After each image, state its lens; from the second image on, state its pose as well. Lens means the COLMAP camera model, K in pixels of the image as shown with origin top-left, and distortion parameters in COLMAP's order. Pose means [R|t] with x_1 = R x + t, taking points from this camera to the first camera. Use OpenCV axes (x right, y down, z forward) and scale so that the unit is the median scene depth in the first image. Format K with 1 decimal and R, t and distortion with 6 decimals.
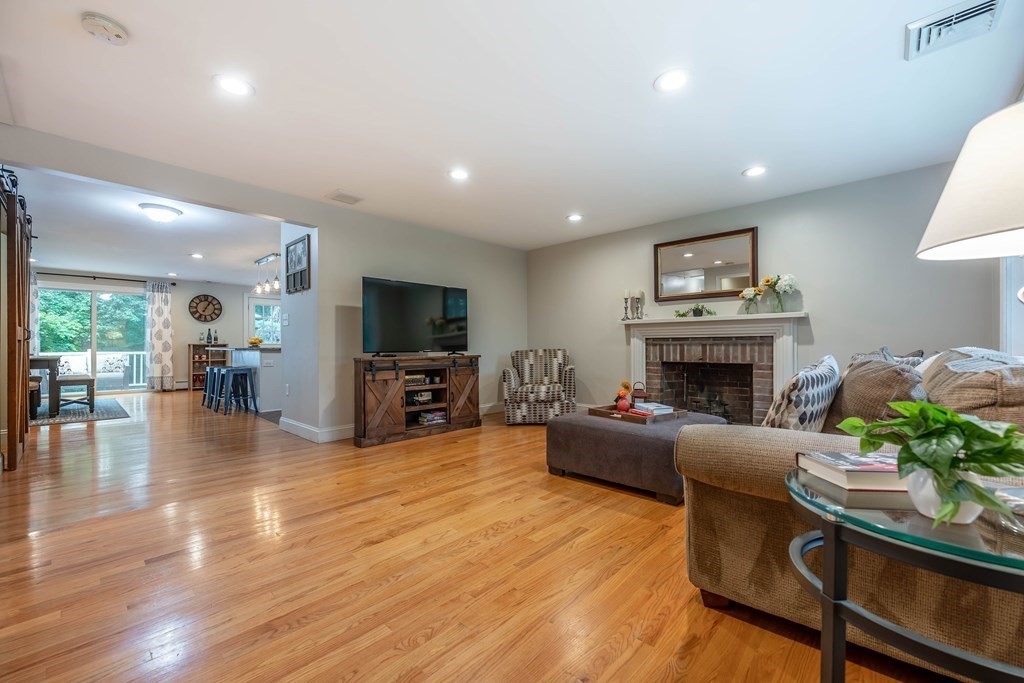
lens RADIAL K [[411.5, 0, 512.0], [0, 411.5, 346.6], [0, 0, 1]] dist [-0.001982, 0.000218]
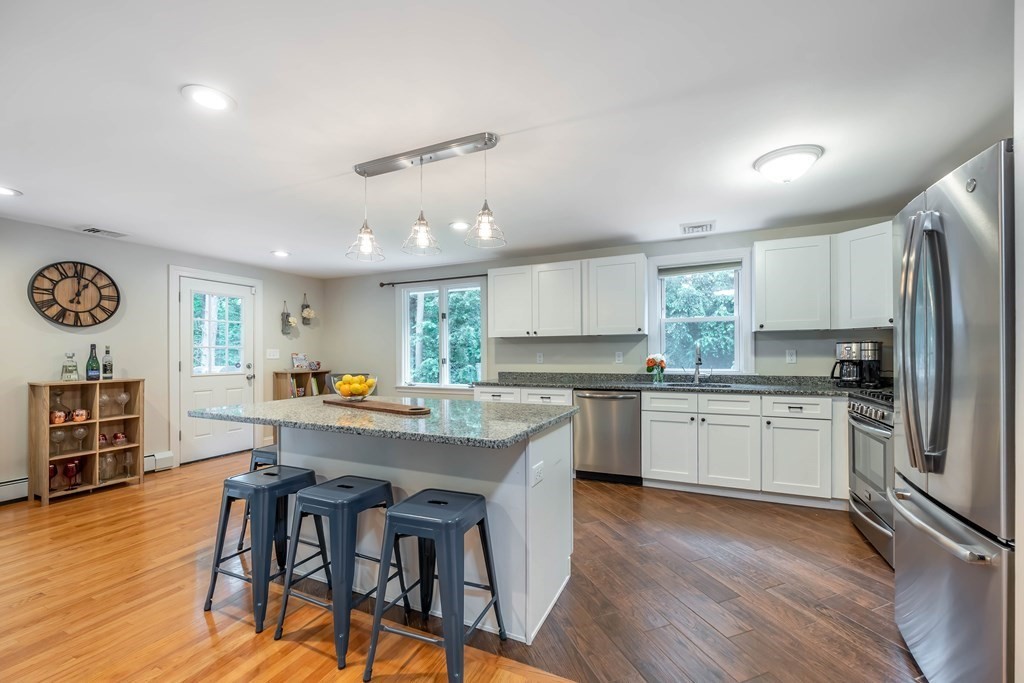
lens RADIAL K [[411.0, 0, 516.9], [0, 411.0, 352.9], [0, 0, 1]] dist [-0.004630, -0.000159]
pose [[0.945973, -0.003476, 0.324228, -0.896103], [0.005191, 0.999977, -0.004424, -0.059681], [-0.324205, 0.005868, 0.945969, 0.910571]]
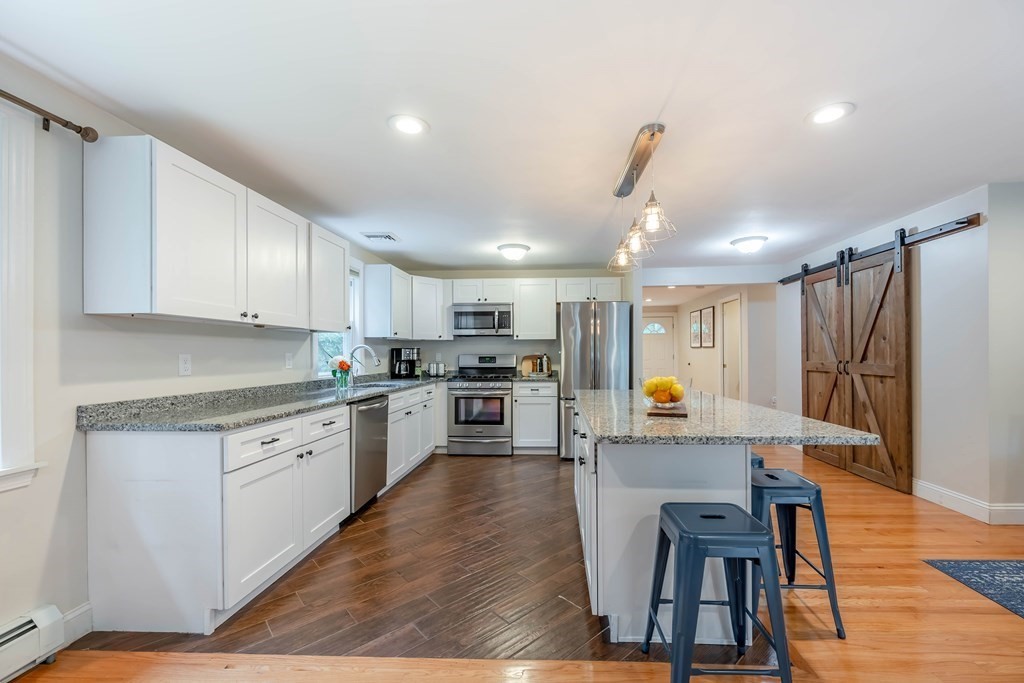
lens RADIAL K [[417.5, 0, 538.8], [0, 417.5, 353.8], [0, 0, 1]] dist [-0.003408, -0.000181]
pose [[-0.653832, 0.007009, 0.756608, -1.170270], [0.010757, 0.999942, 0.000032, -0.059505], [-0.756563, 0.008160, -0.653869, 1.867975]]
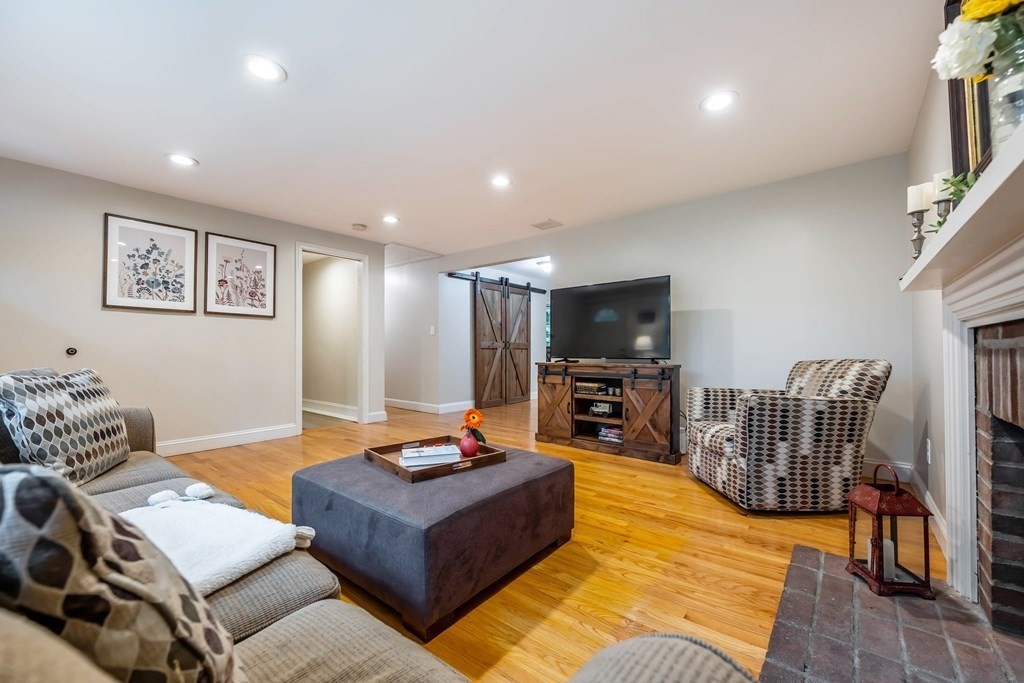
lens RADIAL K [[411.5, 0, 512.0], [0, 411.5, 346.6], [0, 0, 1]] dist [-0.001982, 0.000218]
pose [[0.073135, -0.006529, -0.997301, 0.627511], [-0.000061, 0.999979, -0.006551, -0.006818], [0.997322, 0.000540, 0.073133, 0.685753]]
